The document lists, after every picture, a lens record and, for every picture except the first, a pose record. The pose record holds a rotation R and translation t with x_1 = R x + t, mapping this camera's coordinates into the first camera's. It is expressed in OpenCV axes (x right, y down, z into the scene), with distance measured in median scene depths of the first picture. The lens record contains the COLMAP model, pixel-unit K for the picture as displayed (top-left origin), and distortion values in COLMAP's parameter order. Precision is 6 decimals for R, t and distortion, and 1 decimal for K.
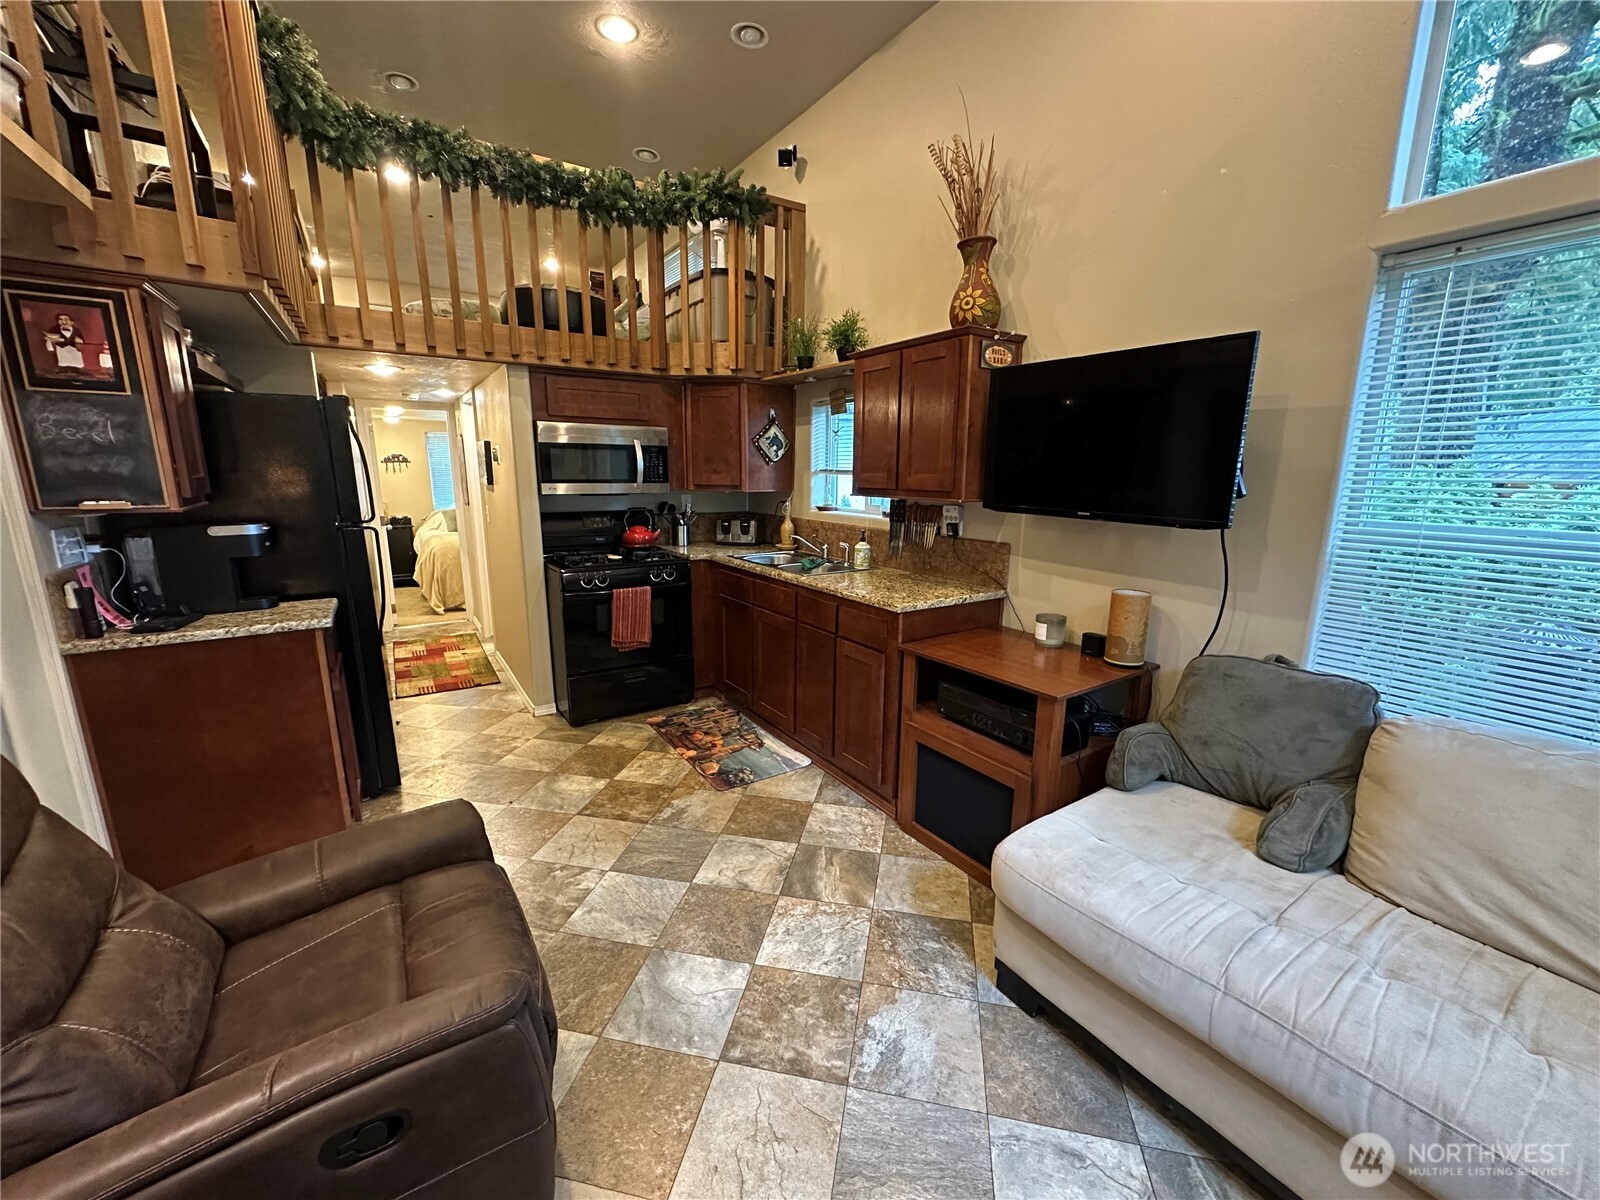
lens RADIAL K [[634.3, 0, 800.0], [0, 634.3, 600.0], [0, 0, 1]] dist [-0.000530, -0.000037]
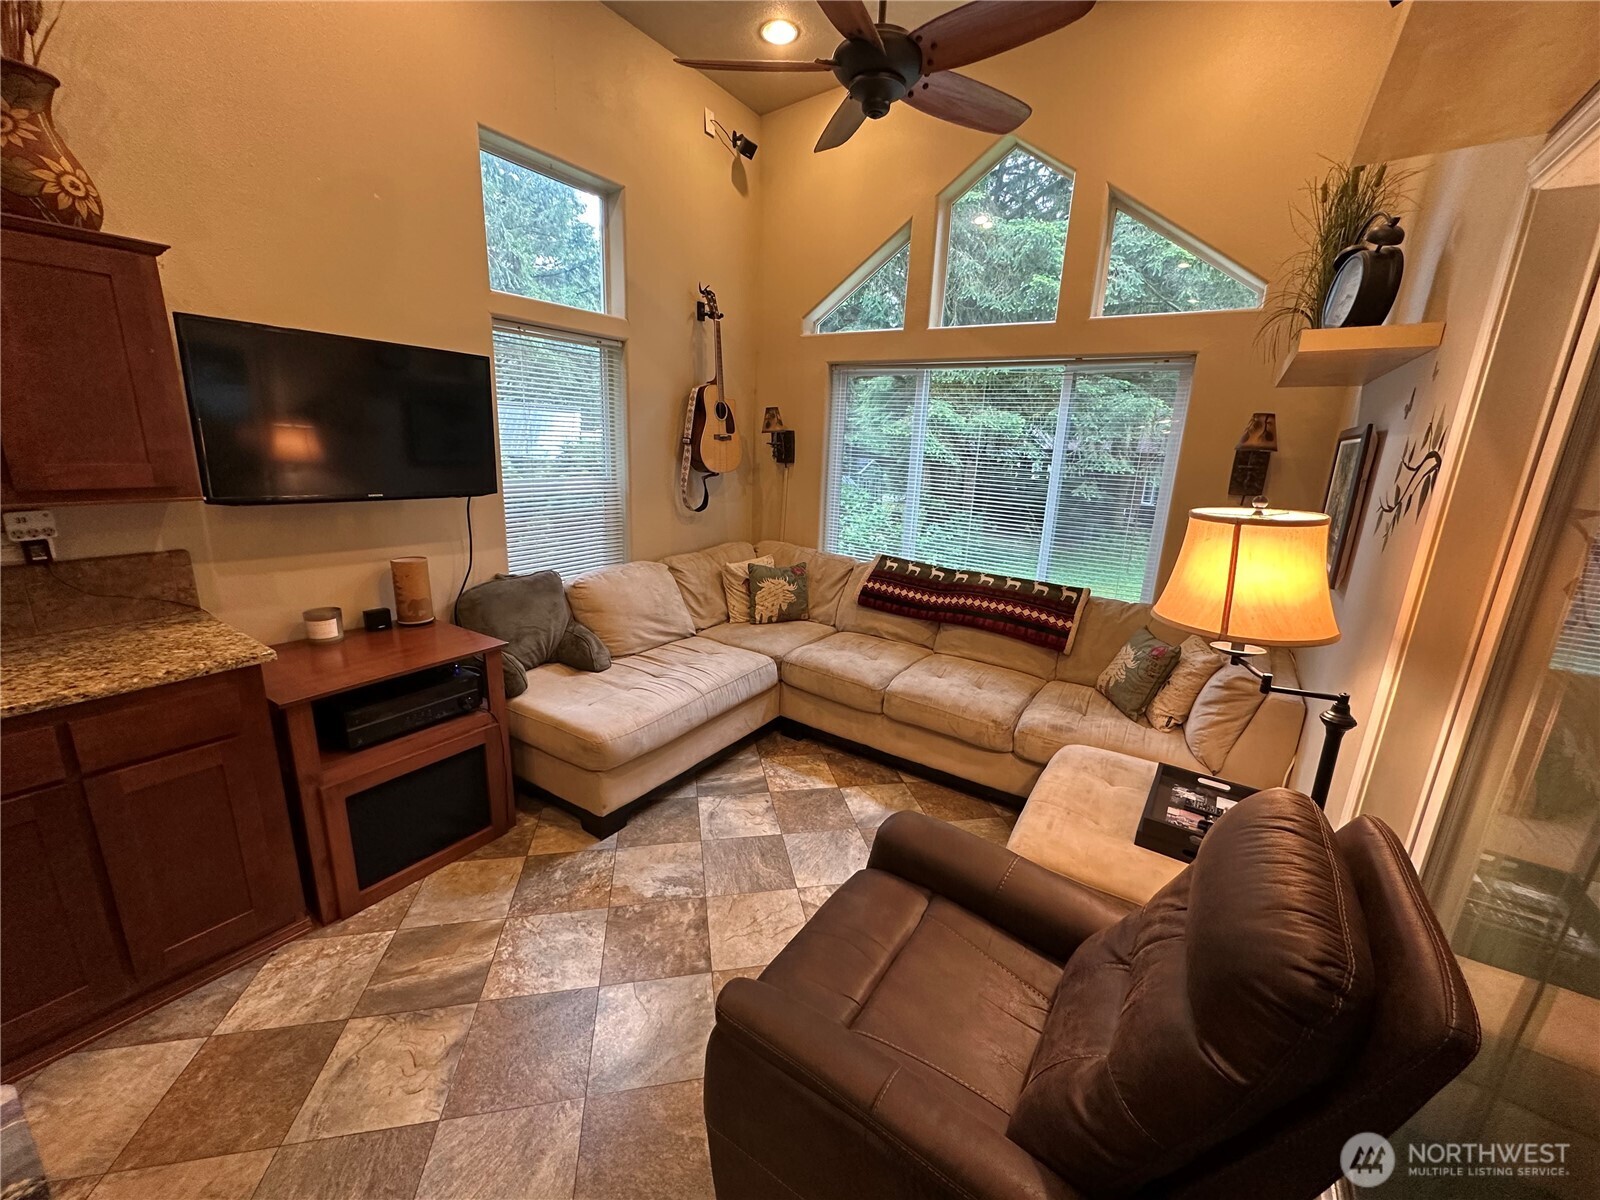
lens RADIAL K [[634.3, 0, 800.0], [0, 634.3, 600.0], [0, 0, 1]] dist [-0.000530, -0.000037]
pose [[-0.387428, -0.253577, 0.886340, -0.766646], [0.142236, 0.933474, 0.329235, -0.217176], [-0.910861, 0.253624, -0.325586, 0.751374]]
